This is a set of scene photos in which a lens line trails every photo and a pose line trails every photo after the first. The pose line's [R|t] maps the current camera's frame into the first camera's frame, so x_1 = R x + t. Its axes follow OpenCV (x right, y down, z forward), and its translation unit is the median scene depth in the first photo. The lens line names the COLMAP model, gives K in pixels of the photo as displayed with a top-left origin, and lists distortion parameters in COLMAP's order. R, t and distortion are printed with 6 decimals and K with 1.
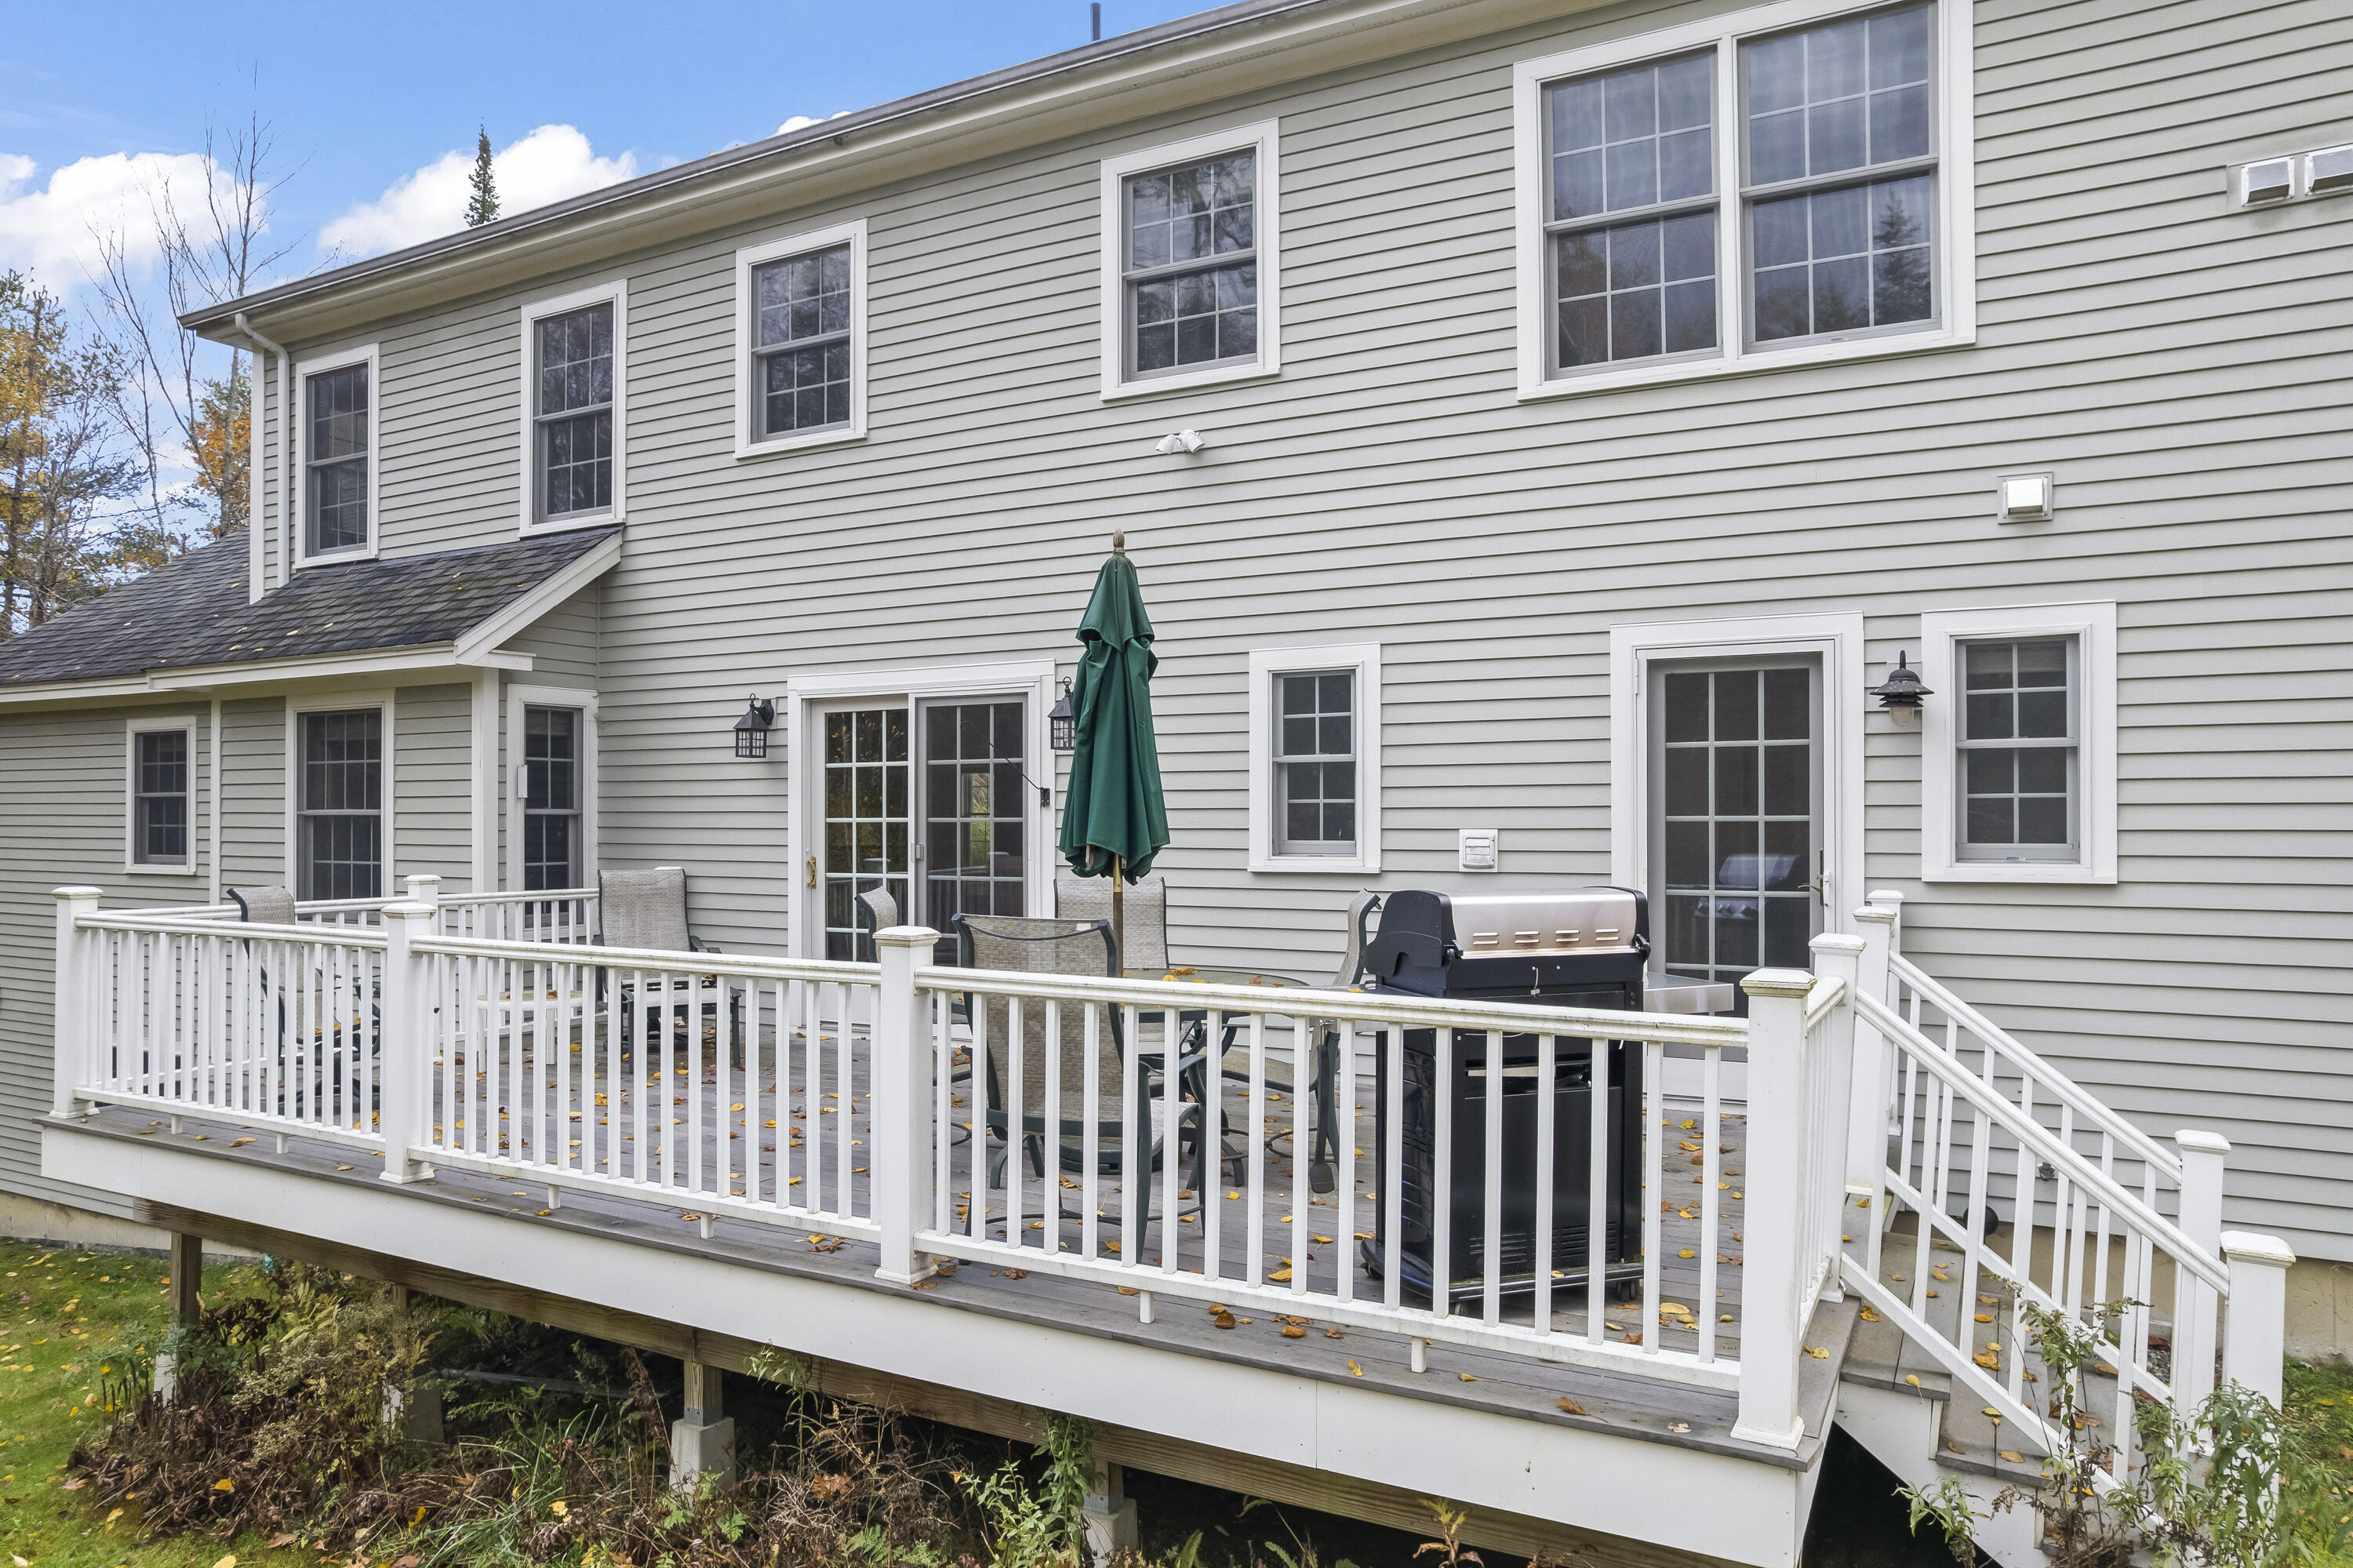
lens RADIAL K [[1497.3, 0, 1216.5], [0, 1497.3, 813.7], [0, 0, 1]] dist [-0.057427, 0.057077]
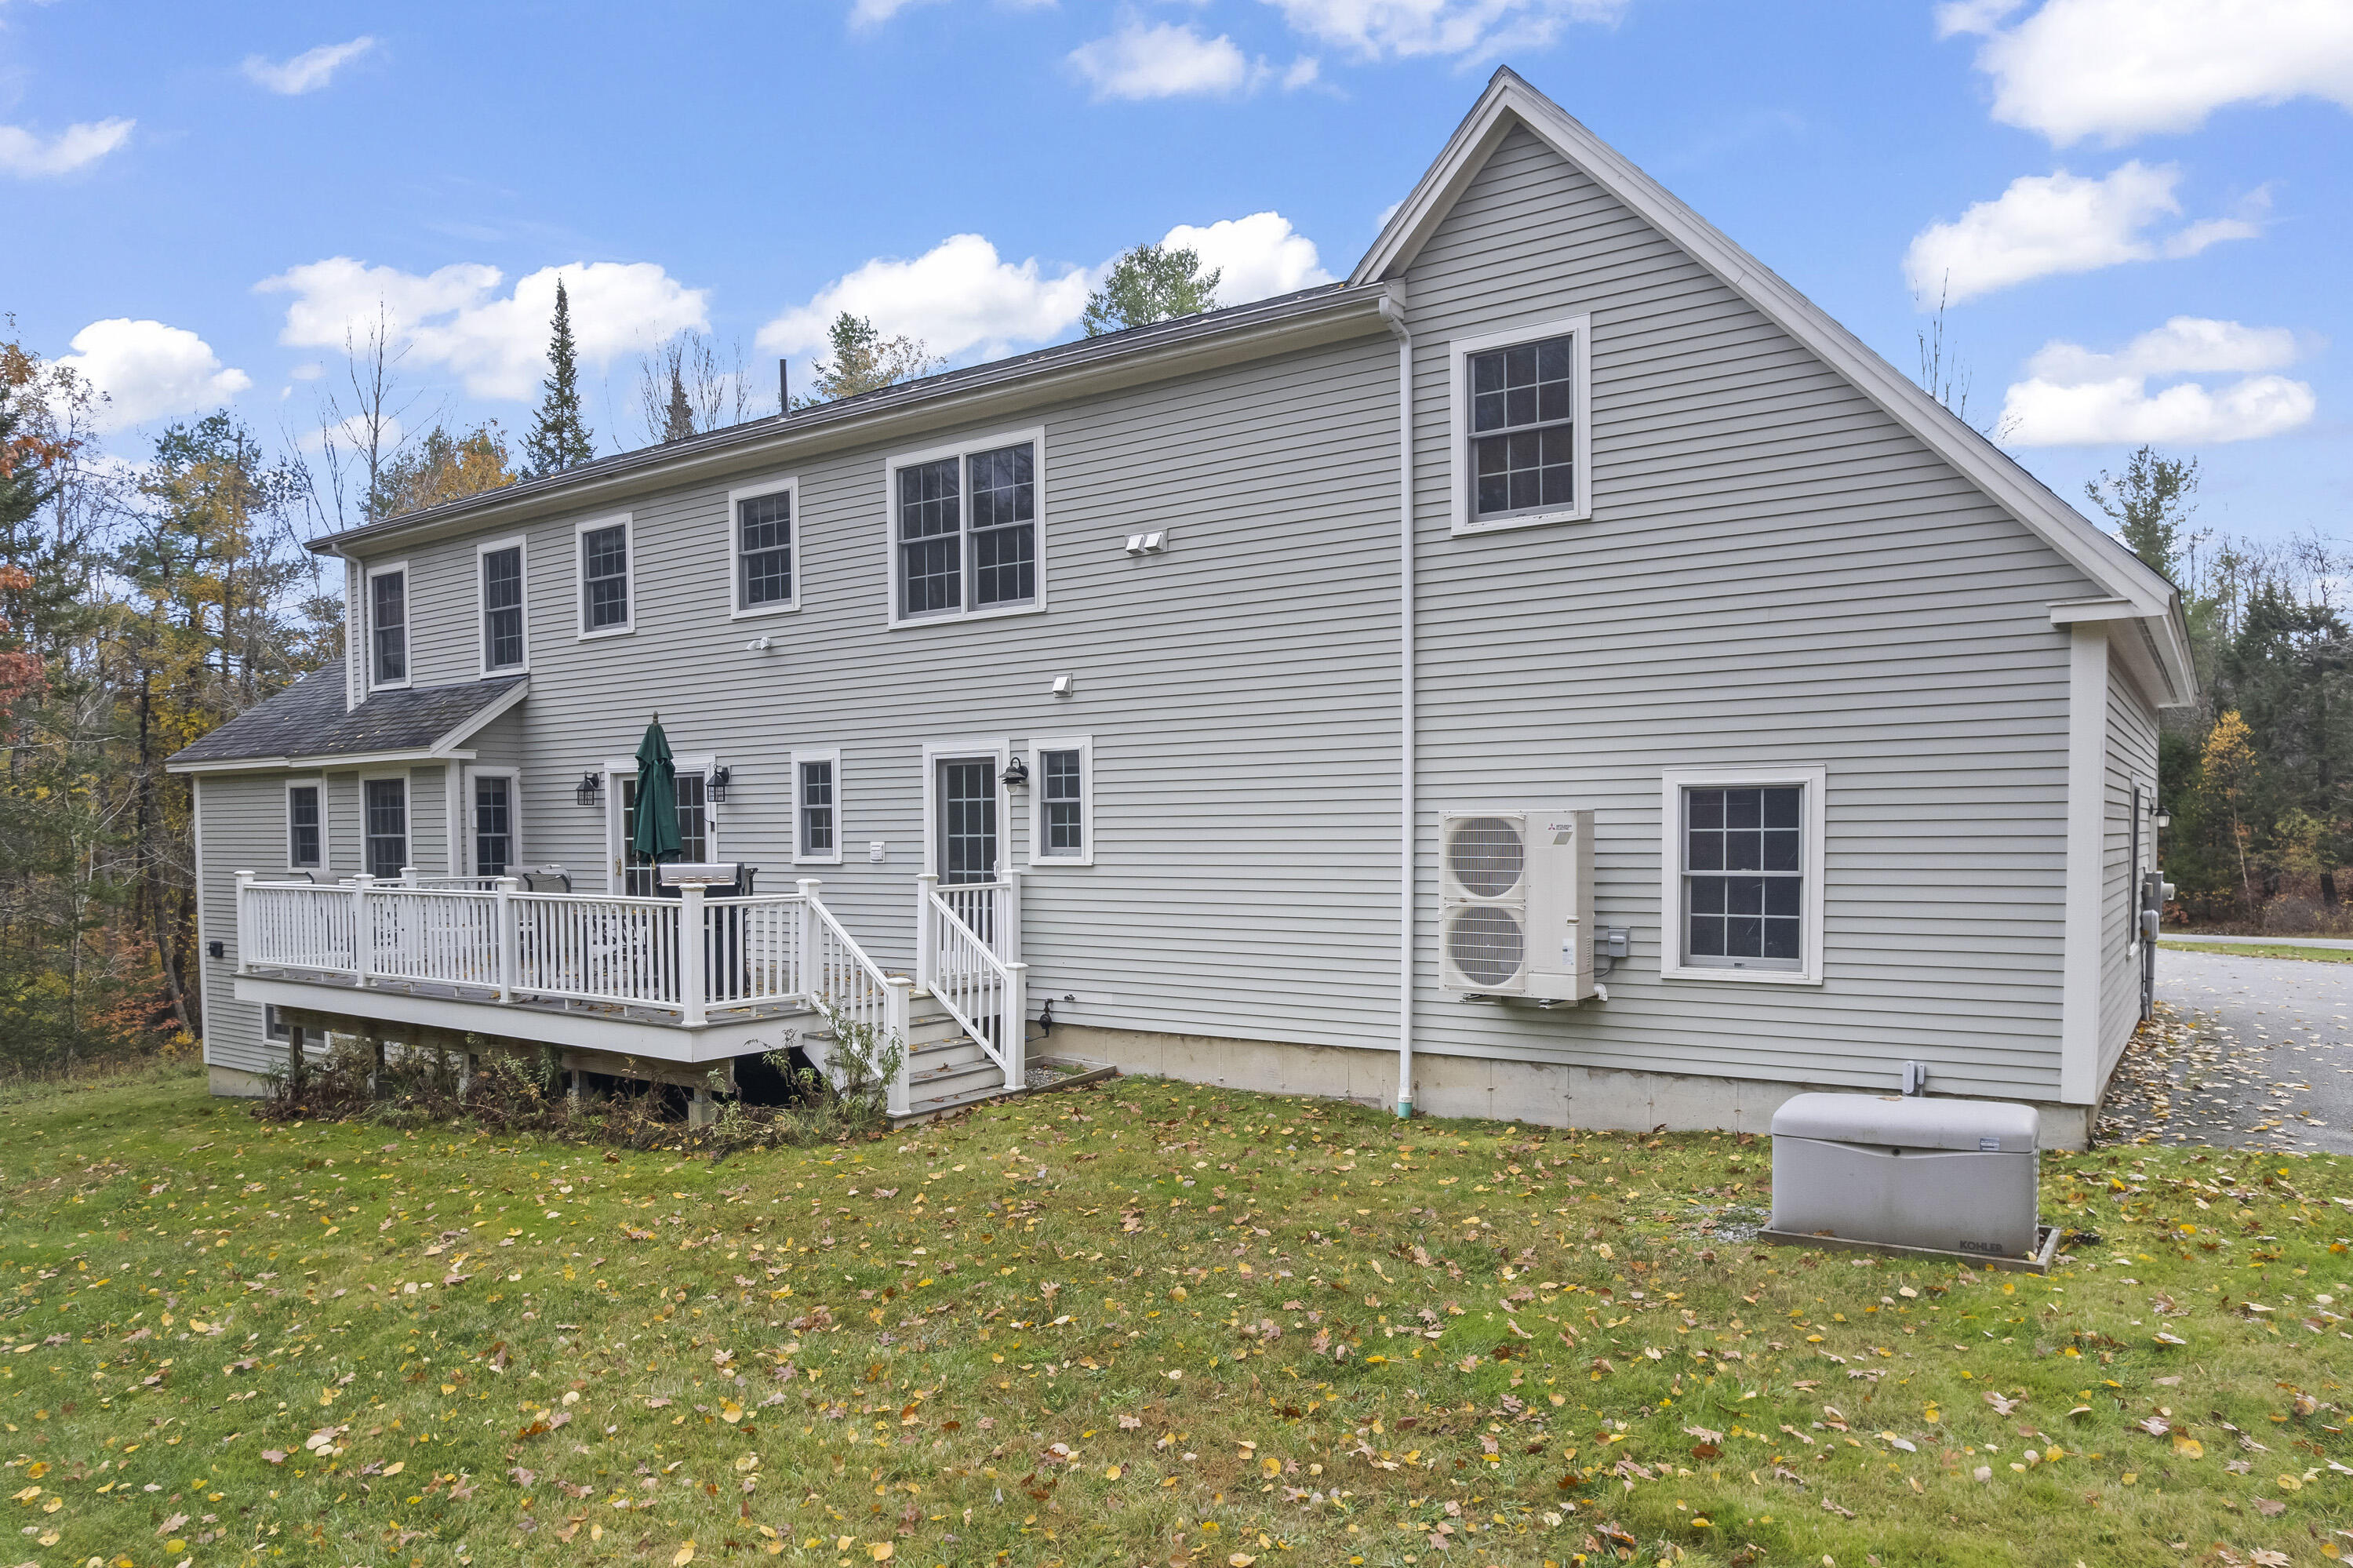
lens RADIAL K [[1531.3, 0, 1216.7], [0, 1531.3, 910.6], [0, 0, 1]] dist [-0.044818, 0.039907]
pose [[0.993607, 0.000806, -0.112890, 0.677355], [0.005147, 0.998611, 0.052431, -0.001983], [0.112776, -0.052677, 0.992223, -0.791138]]
